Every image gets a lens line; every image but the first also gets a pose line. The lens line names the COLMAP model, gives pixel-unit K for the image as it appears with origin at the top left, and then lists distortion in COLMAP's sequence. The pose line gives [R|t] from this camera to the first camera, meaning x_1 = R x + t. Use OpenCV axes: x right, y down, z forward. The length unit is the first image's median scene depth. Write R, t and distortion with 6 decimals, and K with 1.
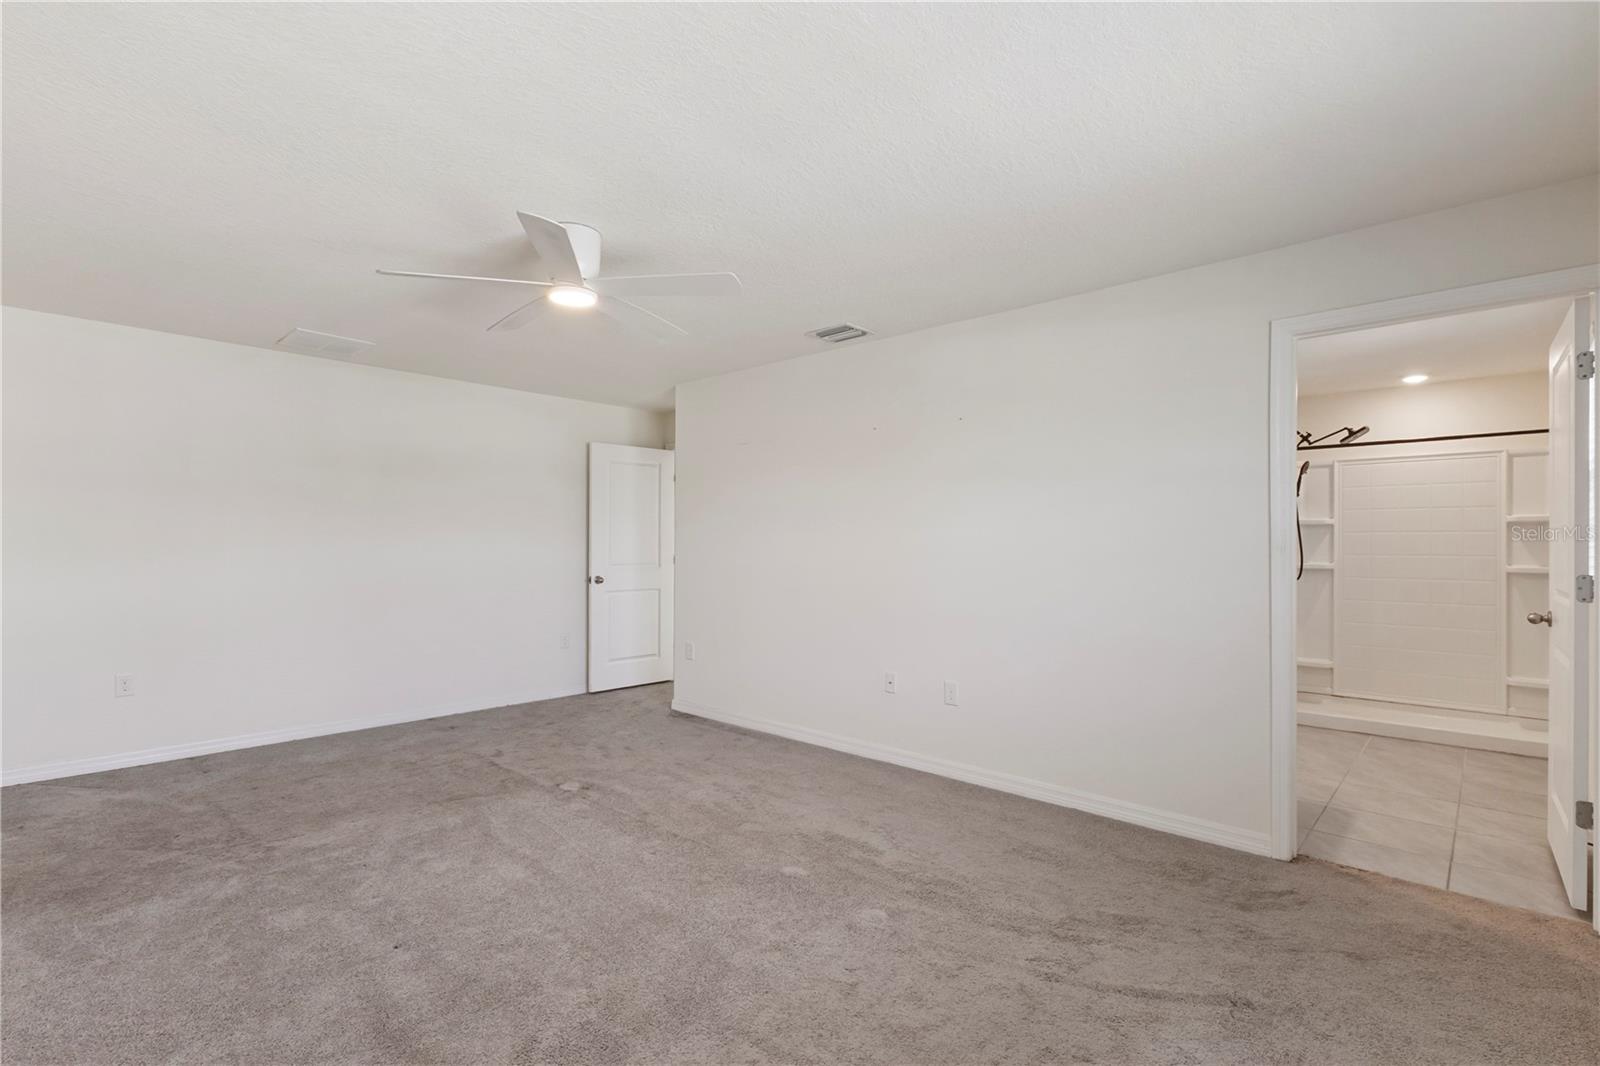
lens RADIAL K [[751.5, 0, 800.7], [0, 751.5, 543.9], [0, 0, 1]] dist [0.005966, 0.002340]
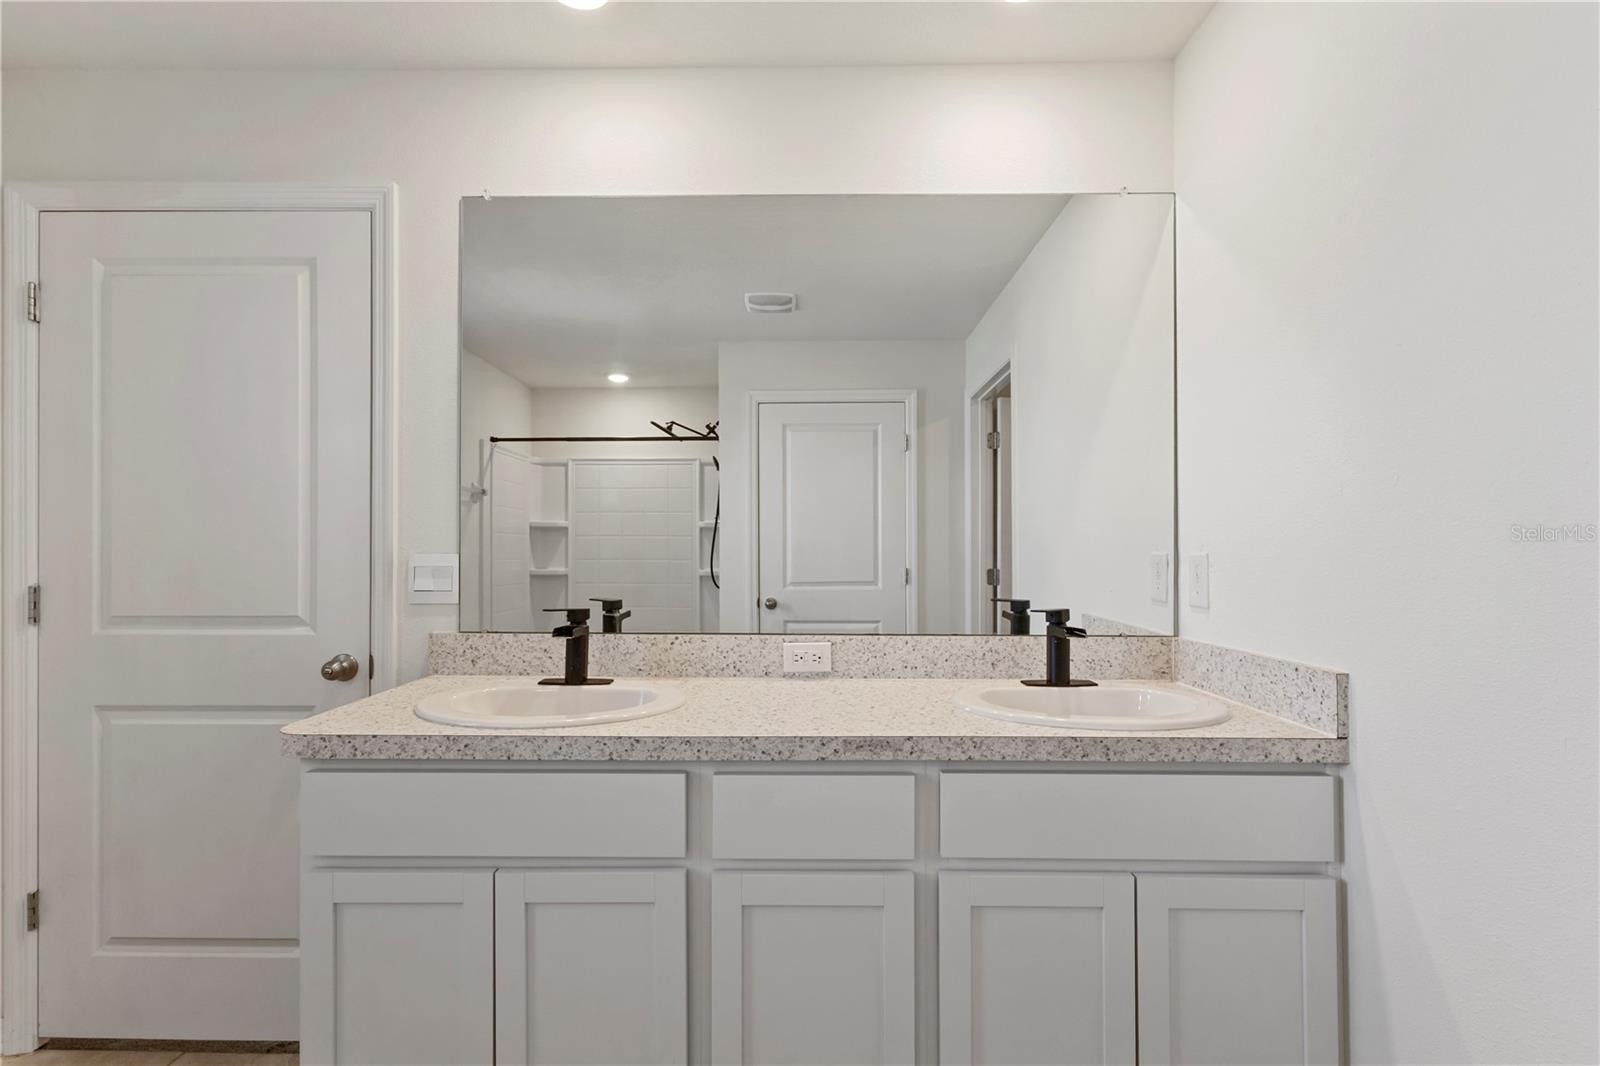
lens RADIAL K [[751.5, 0, 799.8], [0, 751.5, 544.1], [0, 0, 1]] dist [0.005966, 0.002340]
pose [[0.771347, 0.002442, 0.636410, 0.374681], [-0.002242, 0.999997, -0.001120, -0.004337], [-0.636411, -0.000563, 0.771350, 0.103590]]
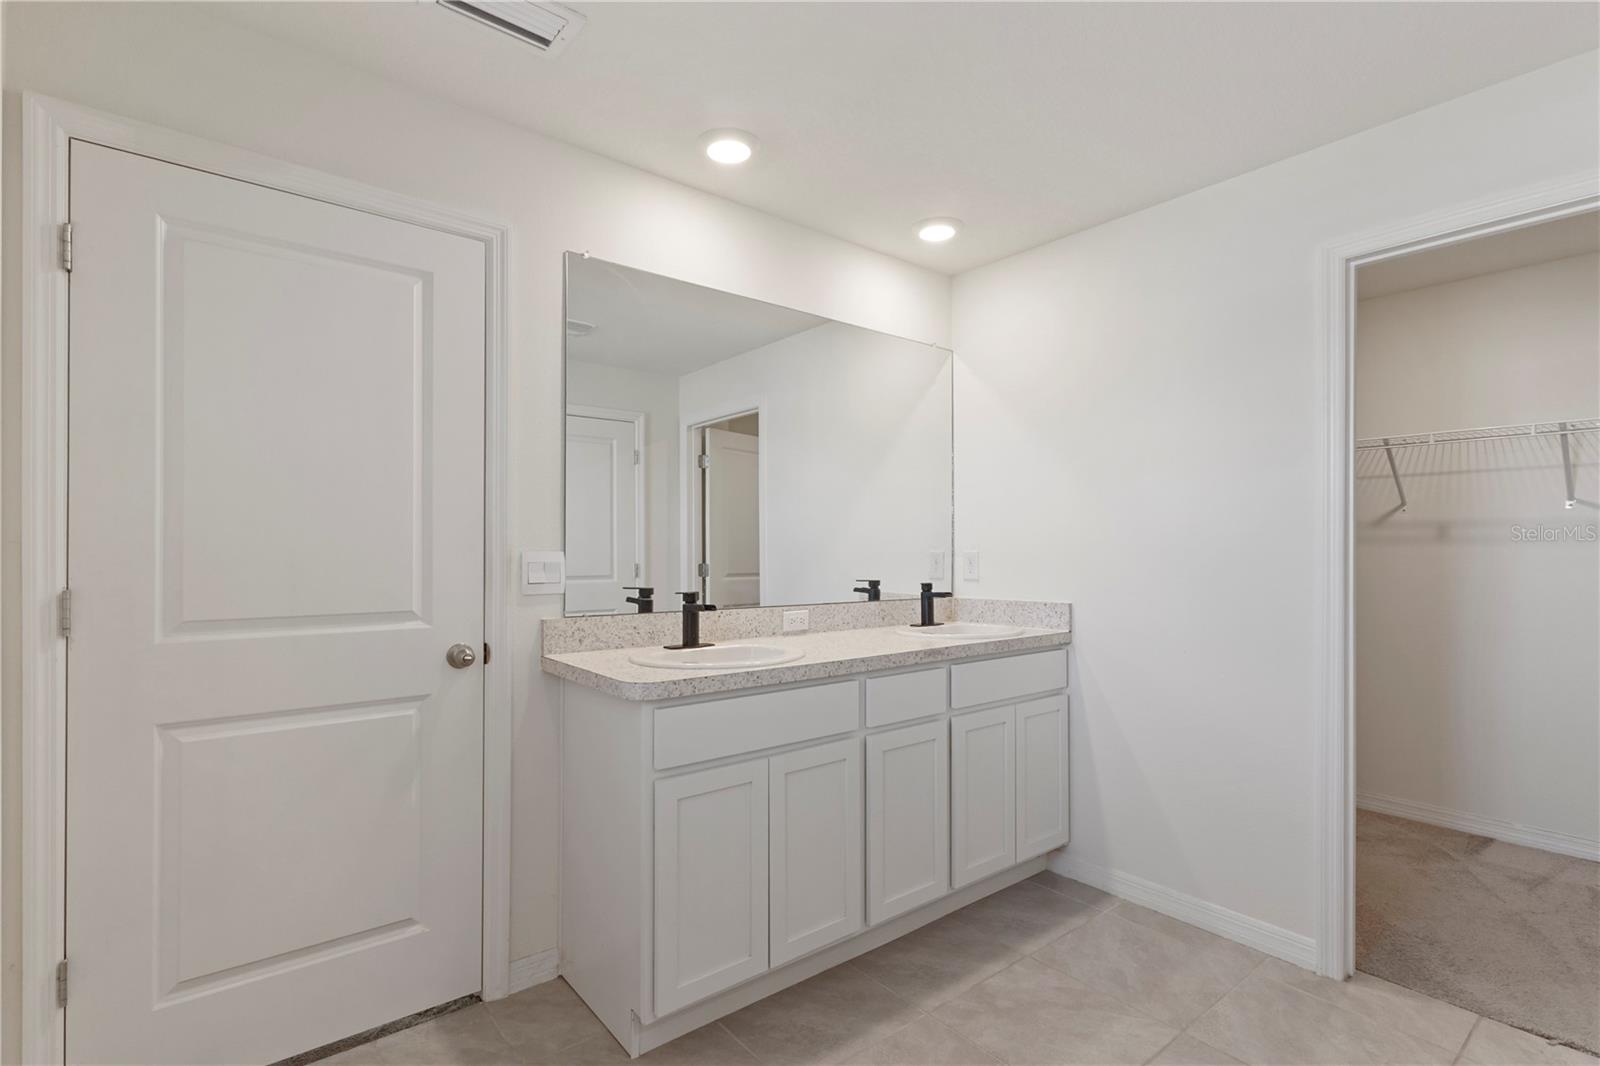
lens RADIAL K [[751.5, 0, 804.8], [0, 751.5, 544.3], [0, 0, 1]] dist [0.005966, 0.002340]
pose [[0.181199, 0.004413, 0.983436, -0.470427], [-0.008160, 0.999962, -0.002984, -0.002338], [-0.983413, -0.007484, 0.181229, 0.593809]]
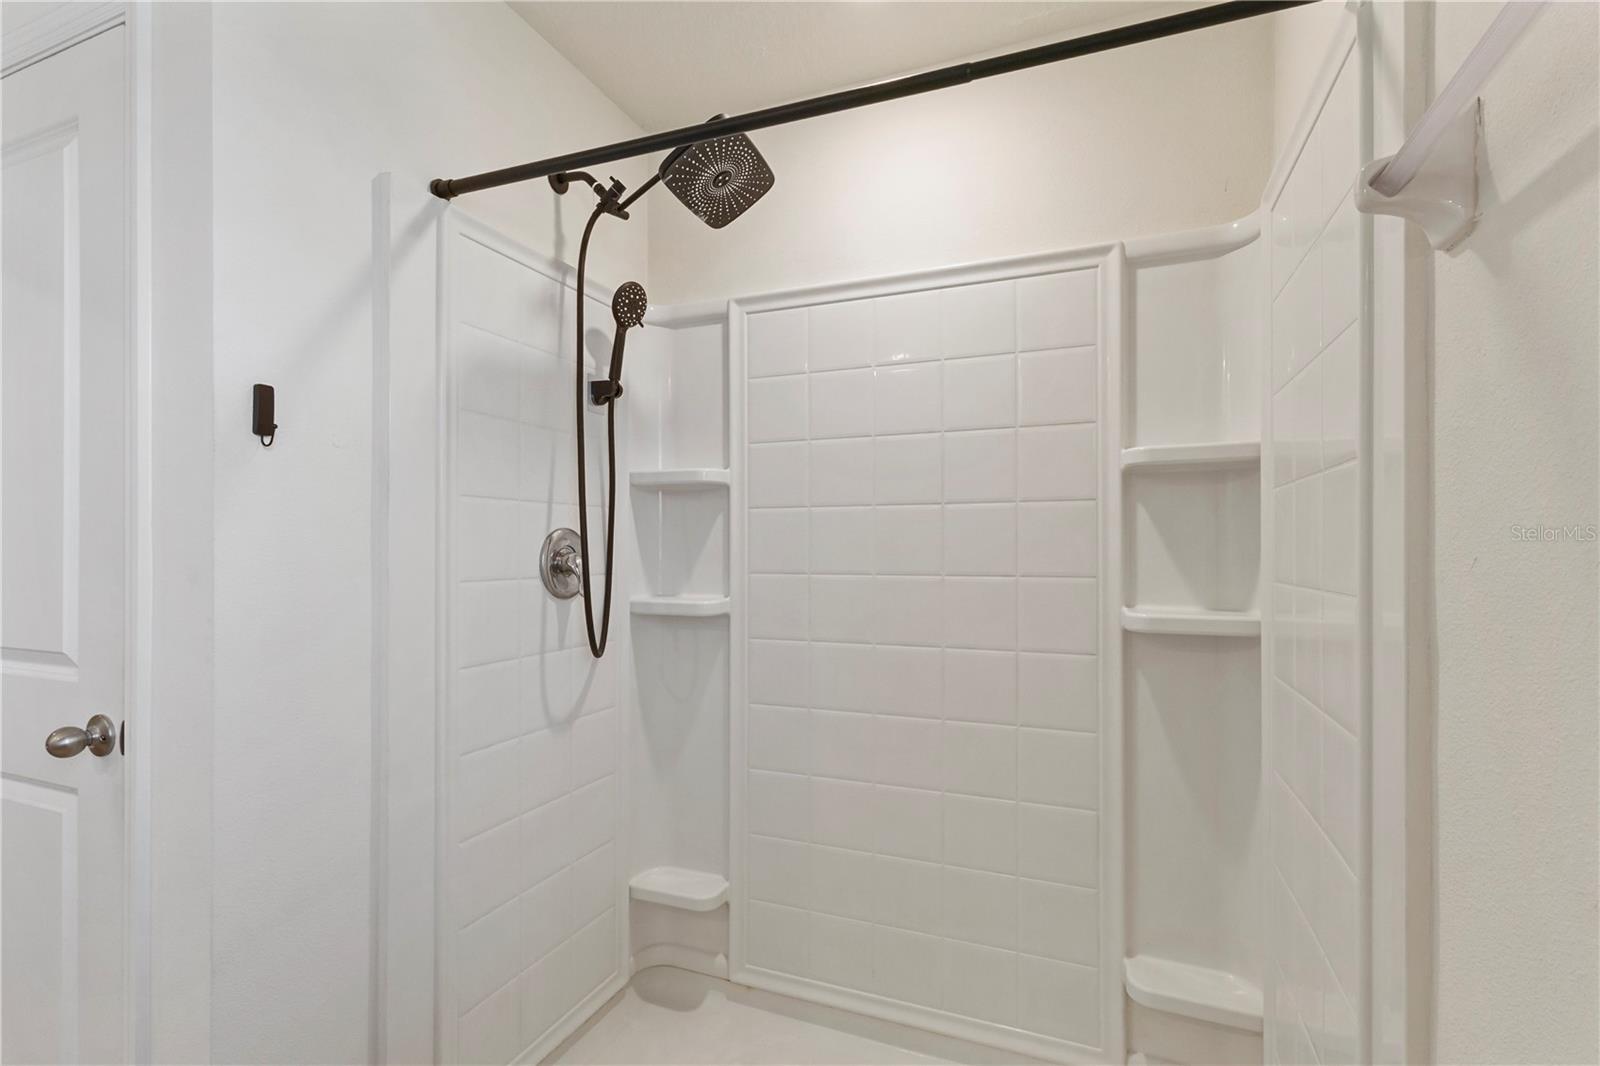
lens RADIAL K [[751.5, 0, 790.4], [0, 751.5, 537.2], [0, 0, 1]] dist [0.005966, 0.002340]
pose [[0.942766, -0.004543, 0.333424, 0.695025], [0.004340, 0.999990, 0.001355, -0.002059], [-0.333427, 0.000170, 0.942776, 0.747037]]
